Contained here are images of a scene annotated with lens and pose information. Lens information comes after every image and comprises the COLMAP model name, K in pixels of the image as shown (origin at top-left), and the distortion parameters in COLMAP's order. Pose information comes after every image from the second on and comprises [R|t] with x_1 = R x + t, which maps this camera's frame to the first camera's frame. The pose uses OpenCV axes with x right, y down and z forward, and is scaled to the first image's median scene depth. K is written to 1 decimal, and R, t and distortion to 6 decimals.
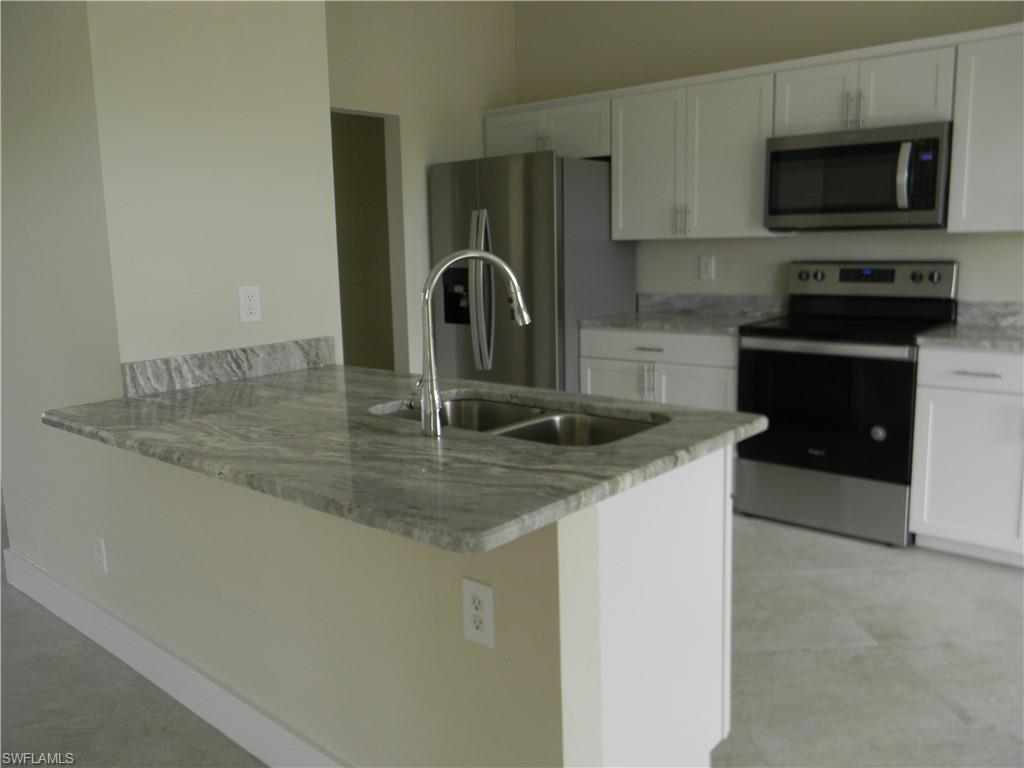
lens RADIAL K [[826.2, 0, 499.5], [0, 826.2, 378.2], [0, 0, 1]] dist [0.004427, -0.006836]
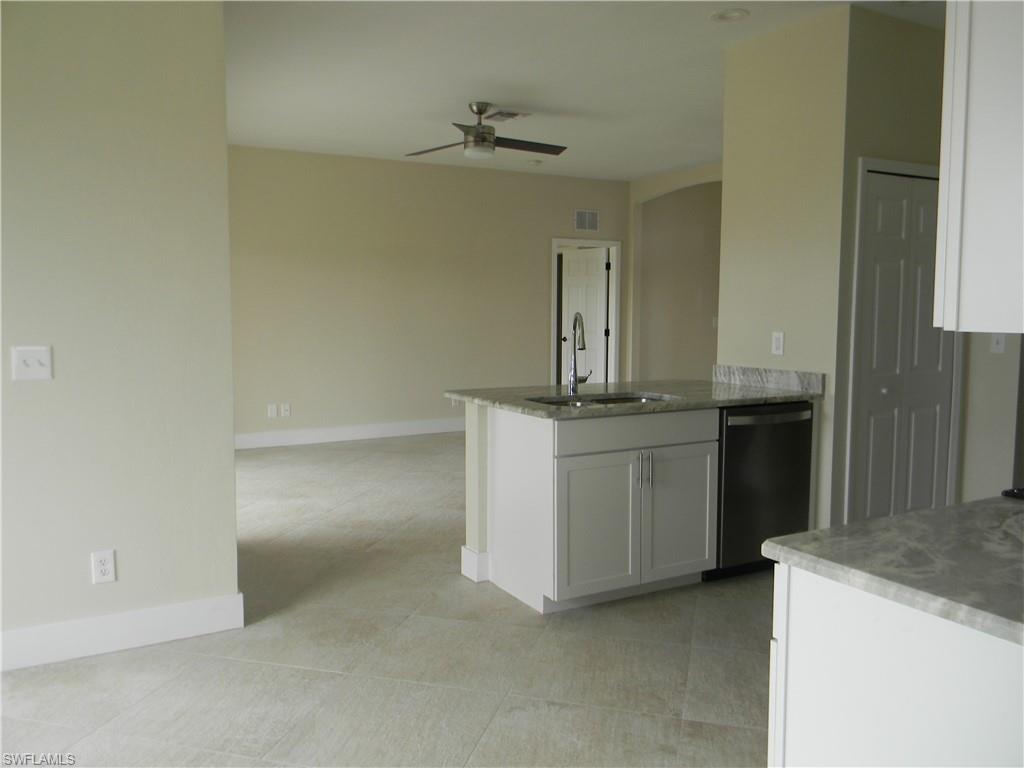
lens RADIAL K [[826.2, 0, 499.5], [0, 826.2, 378.2], [0, 0, 1]] dist [0.004427, -0.006836]
pose [[-0.325602, 0.108811, -0.939225, 1.147935], [-0.148065, 0.975232, 0.164313, -0.170829], [0.933841, 0.192567, -0.301427, 0.815738]]
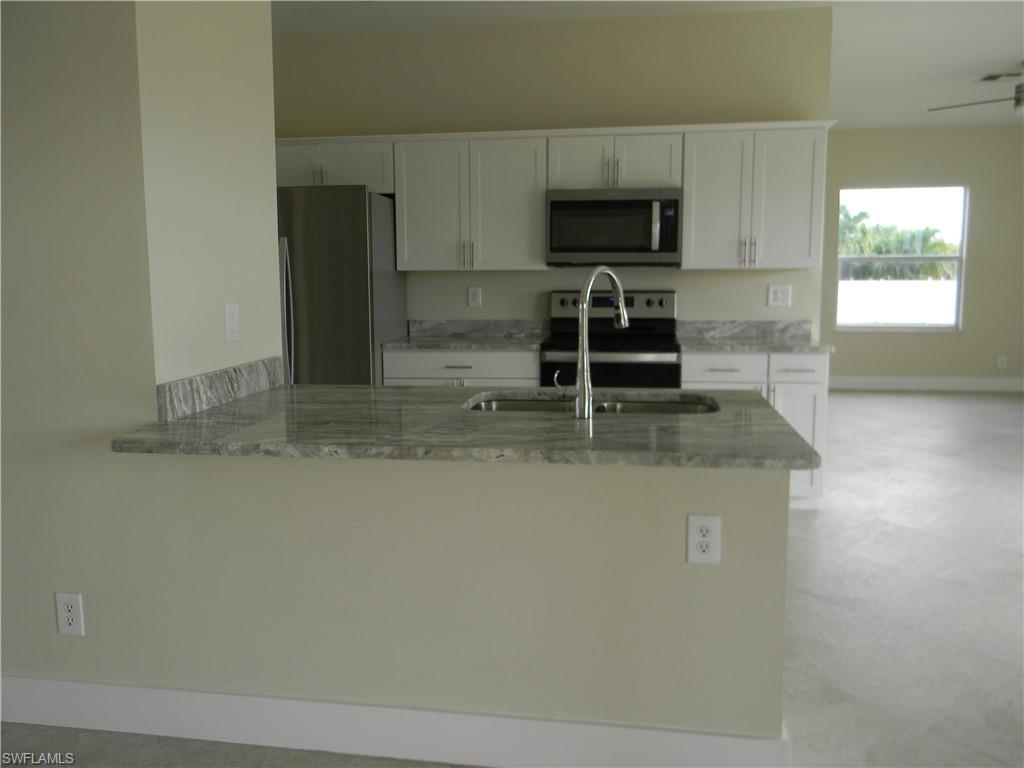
lens RADIAL K [[826.2, 0, 499.5], [0, 826.2, 378.2], [0, 0, 1]] dist [0.004427, -0.006836]
pose [[0.845299, -0.045459, 0.532356, -0.454558], [0.071908, 0.996988, -0.029043, 0.020689], [-0.529433, 0.062830, 0.846022, 0.024061]]
